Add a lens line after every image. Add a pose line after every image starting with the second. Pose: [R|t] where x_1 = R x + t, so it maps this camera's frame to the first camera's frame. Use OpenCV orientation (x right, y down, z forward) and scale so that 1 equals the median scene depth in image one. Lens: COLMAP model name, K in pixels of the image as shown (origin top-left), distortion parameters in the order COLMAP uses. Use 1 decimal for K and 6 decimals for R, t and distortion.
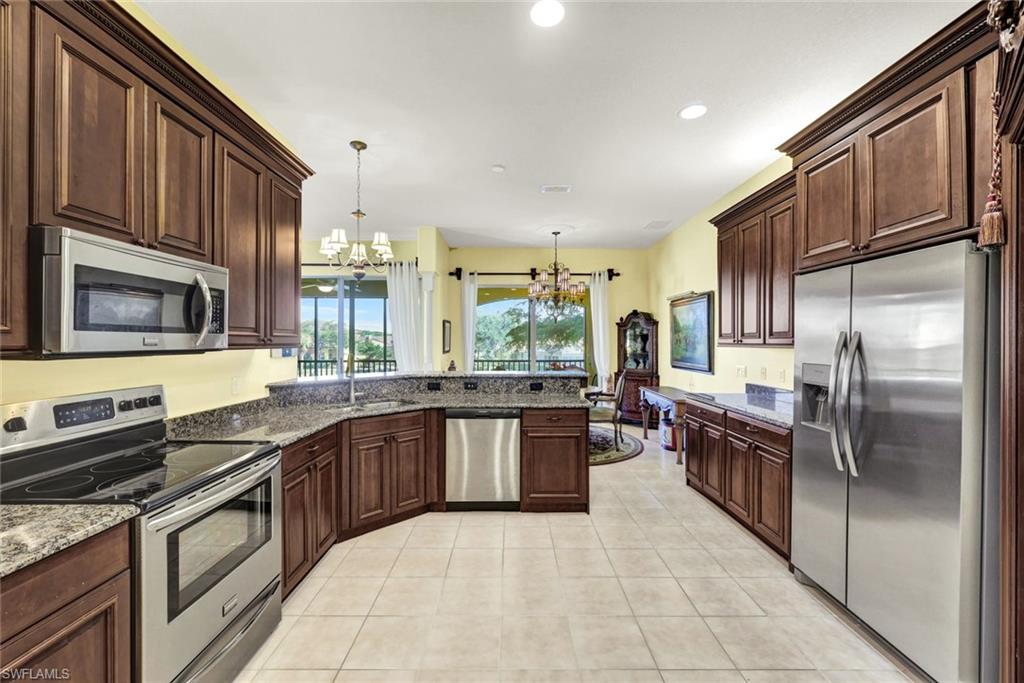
lens RADIAL K [[410.3, 0, 508.4], [0, 410.3, 338.5], [0, 0, 1]] dist [-0.002378, 0.000220]
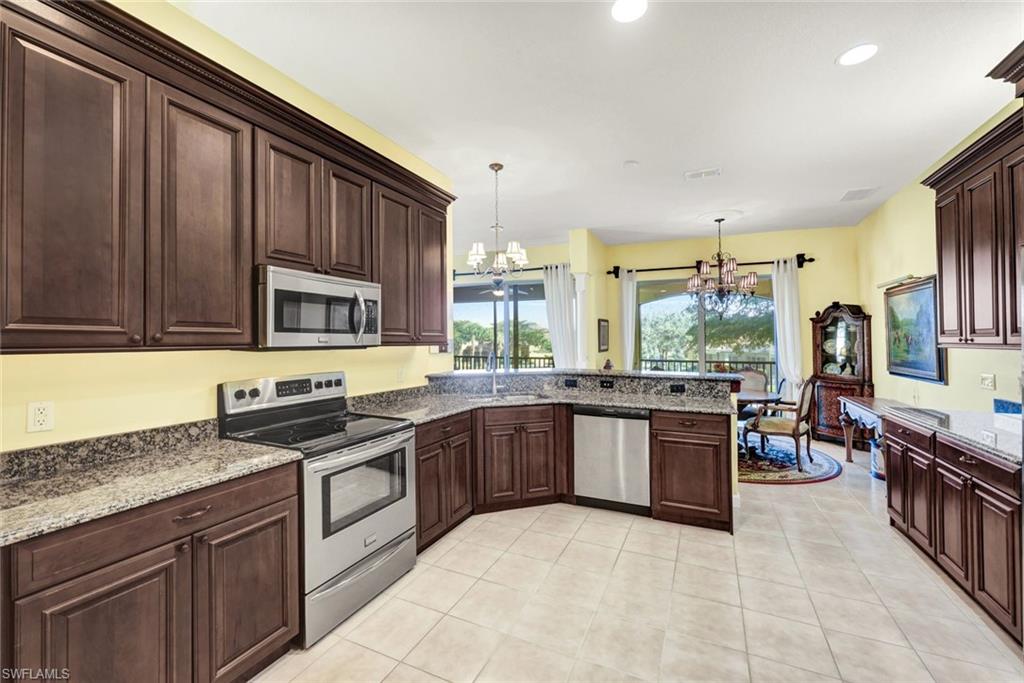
lens RADIAL K [[410.3, 0, 517.8], [0, 410.3, 334.9], [0, 0, 1]] dist [-0.002378, 0.000220]
pose [[0.909394, -0.003916, -0.415917, 0.169824], [0.001477, 0.999980, -0.006186, 0.000201], [0.415933, 0.005011, 0.909382, -0.003686]]
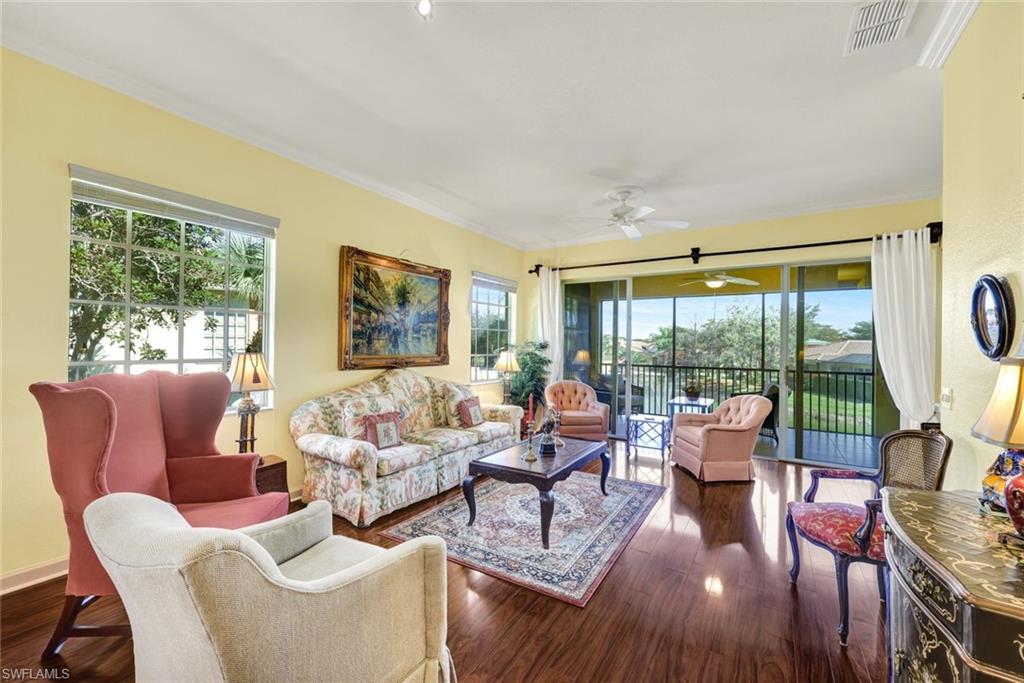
lens RADIAL K [[410.3, 0, 511.9], [0, 410.3, 339.8], [0, 0, 1]] dist [-0.002378, 0.000220]
pose [[0.847145, 0.004811, -0.531341, -0.876177], [-0.009162, 0.999943, -0.005553, 0.010725], [0.531284, 0.009573, 0.847140, 0.116341]]
